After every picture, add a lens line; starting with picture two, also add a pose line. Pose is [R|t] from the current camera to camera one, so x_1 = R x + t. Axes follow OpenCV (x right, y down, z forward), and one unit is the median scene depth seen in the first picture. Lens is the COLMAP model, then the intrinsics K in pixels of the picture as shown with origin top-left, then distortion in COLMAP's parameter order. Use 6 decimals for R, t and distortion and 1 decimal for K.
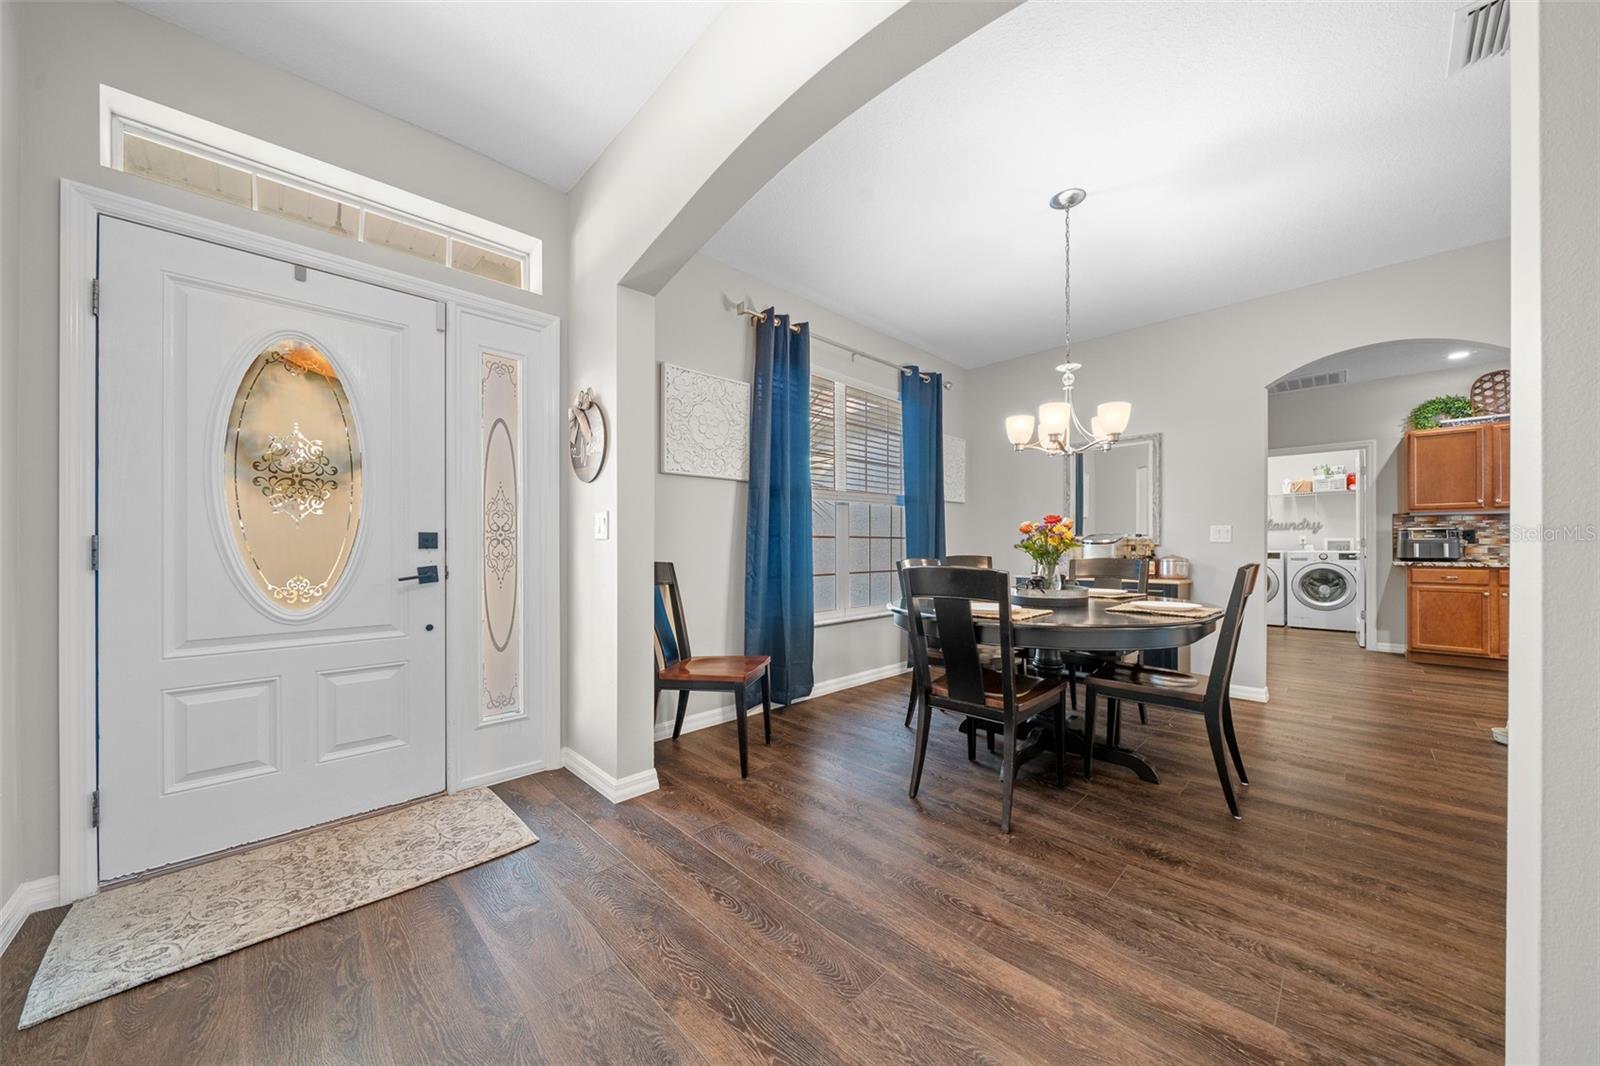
lens RADIAL K [[555.8, 0, 824.6], [0, 555.8, 544.3], [0, 0, 1]] dist [-0.003638, -0.000096]
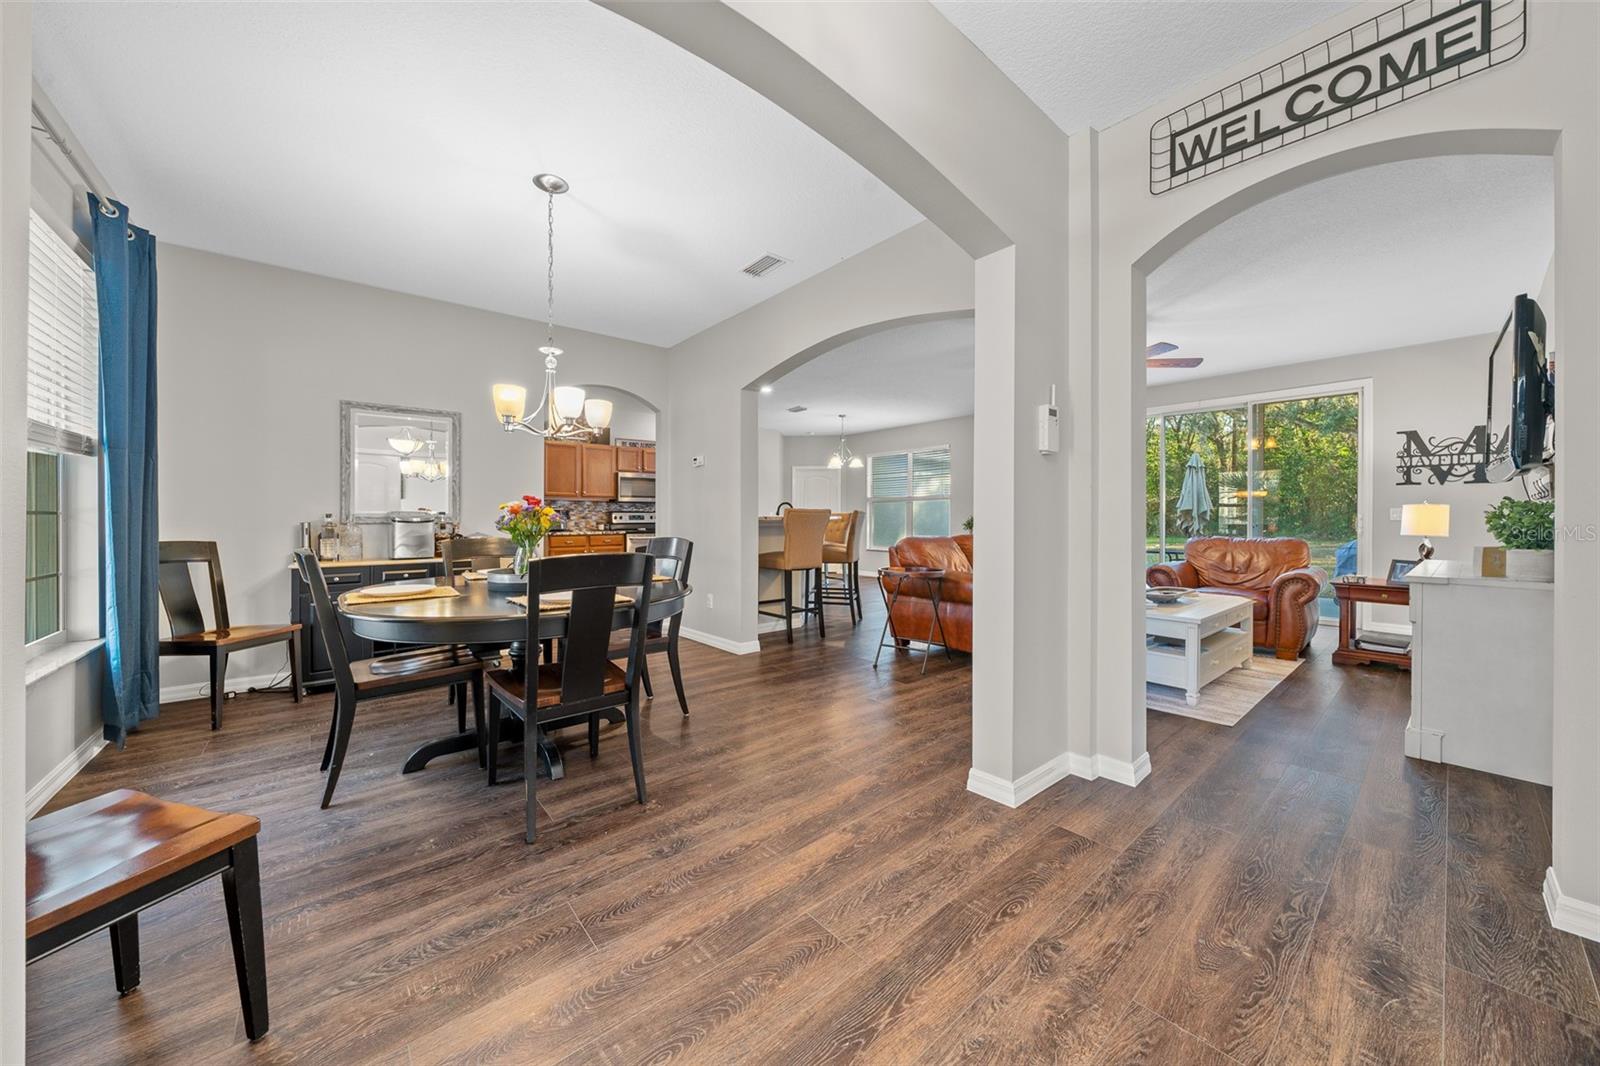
lens RADIAL K [[551.1, 0, 773.1], [0, 551.1, 518.8], [0, 0, 1]] dist [-0.001744, -0.000398]
pose [[0.120529, -0.003089, 0.992705, -0.624513], [-0.002233, 0.999992, 0.003382, -0.021063], [-0.992707, -0.002625, 0.120521, 0.583792]]
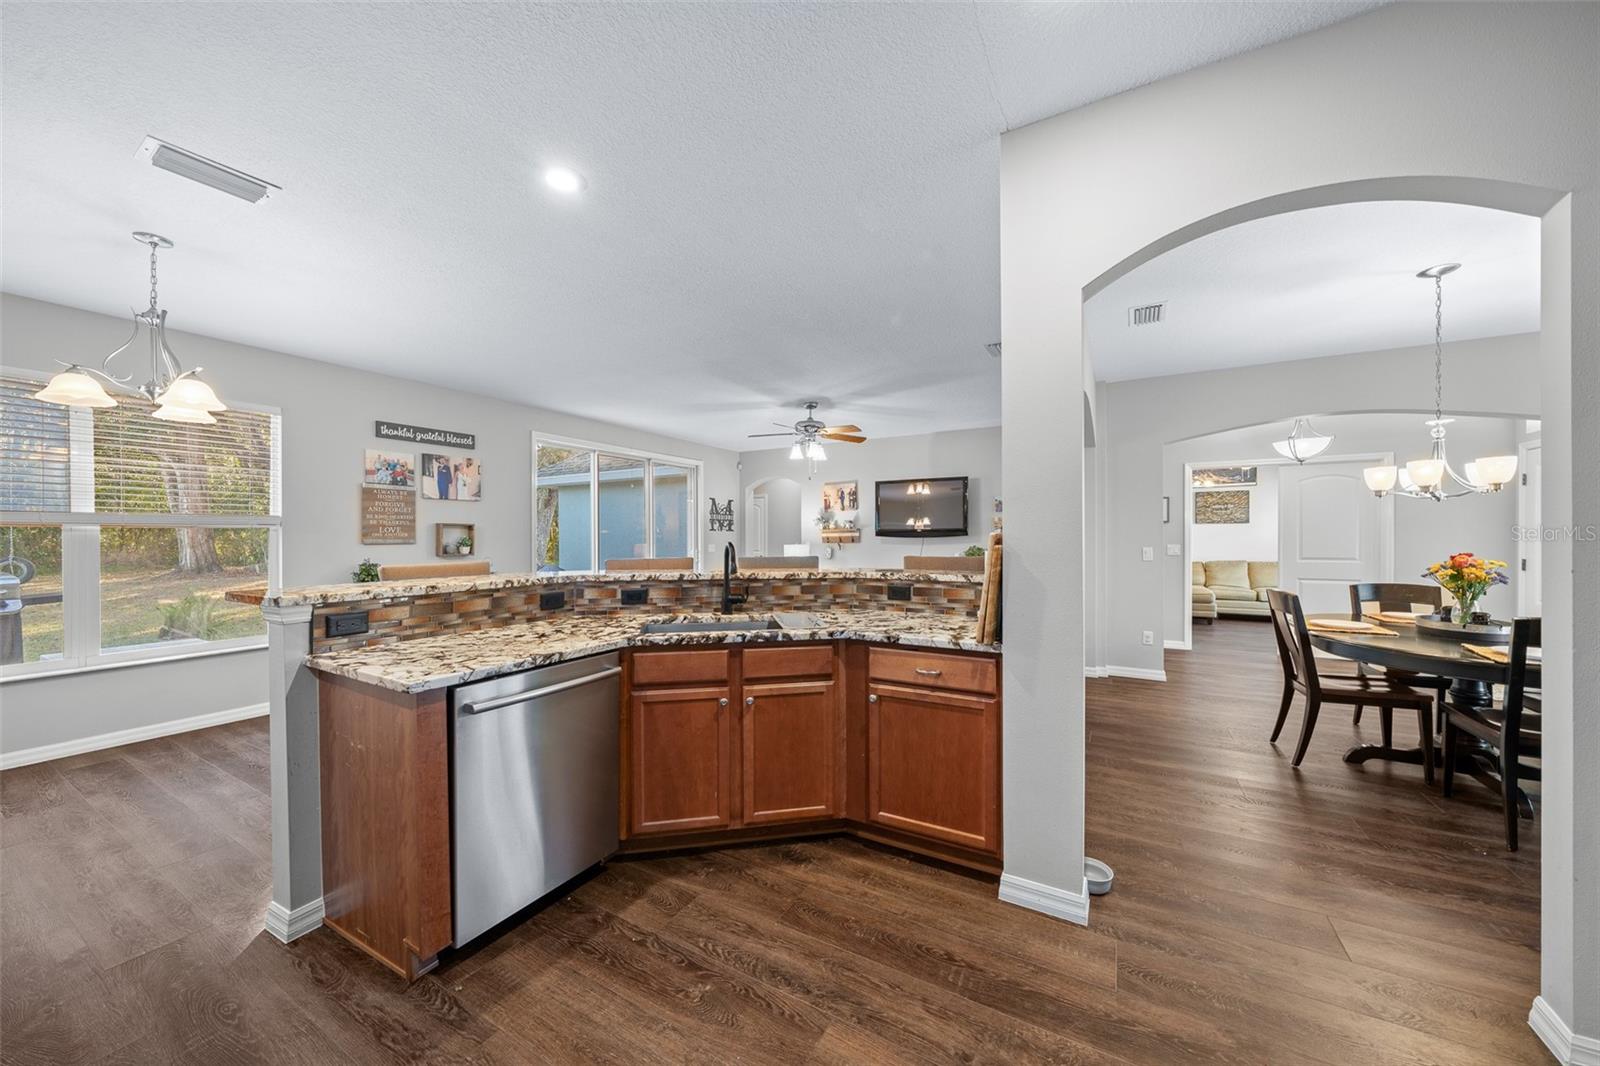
lens RADIAL K [[545.0, 0, 812.4], [0, 545.0, 538.8], [0, 0, 1]] dist [0.000833, -0.000003]
pose [[-0.965562, 0.005530, -0.260114, 2.299328], [0.005558, 0.999984, 0.000625, -0.103343], [0.260113, -0.000842, -0.965578, 2.070729]]
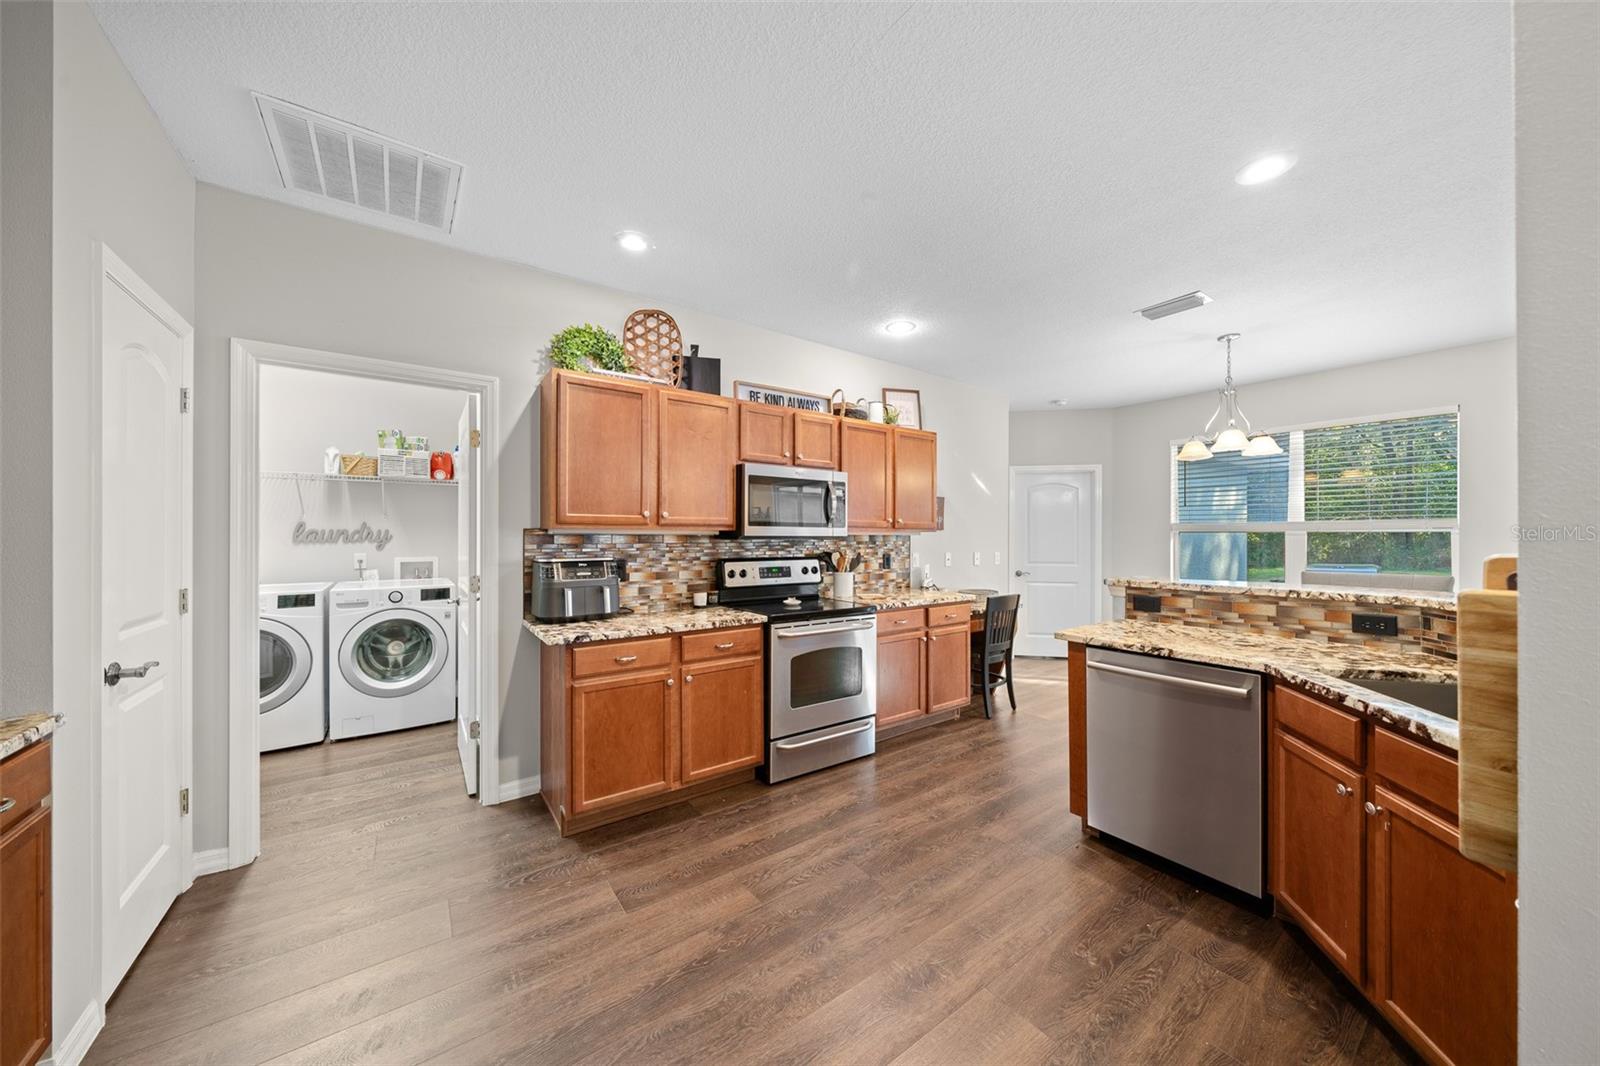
lens RADIAL K [[533.6, 0, 769.4], [0, 533.6, 536.7], [0, 0, 1]] dist [-0.009985, -0.000038]
pose [[0.205377, -0.001018, 0.978682, 1.440231], [-0.005412, 0.999983, 0.002176, -0.121774], [-0.978668, -0.005744, 0.205368, 1.653013]]
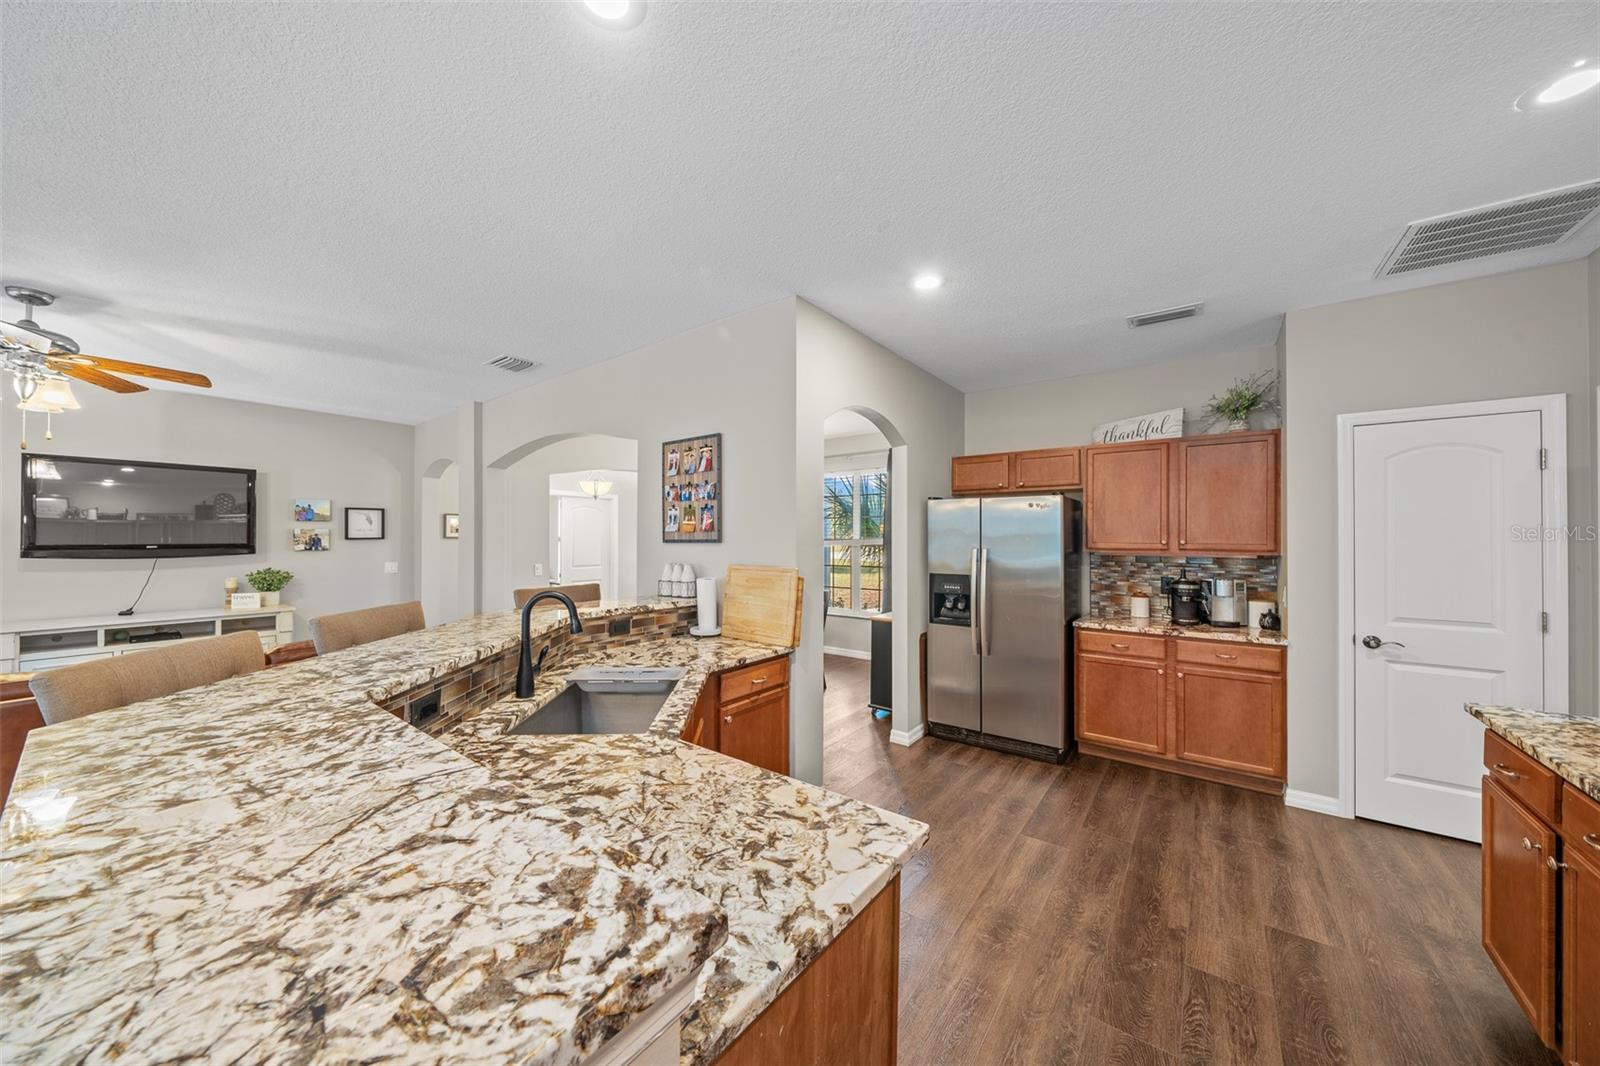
lens RADIAL K [[551.7, 0, 773.8], [0, 551.7, 536.2], [0, 0, 1]] dist [-0.002438, -0.000174]
pose [[0.098290, -0.004950, -0.995146, 3.053072], [-0.002261, 0.999984, -0.005197, -0.177232], [0.995155, 0.002761, 0.098277, 1.126385]]
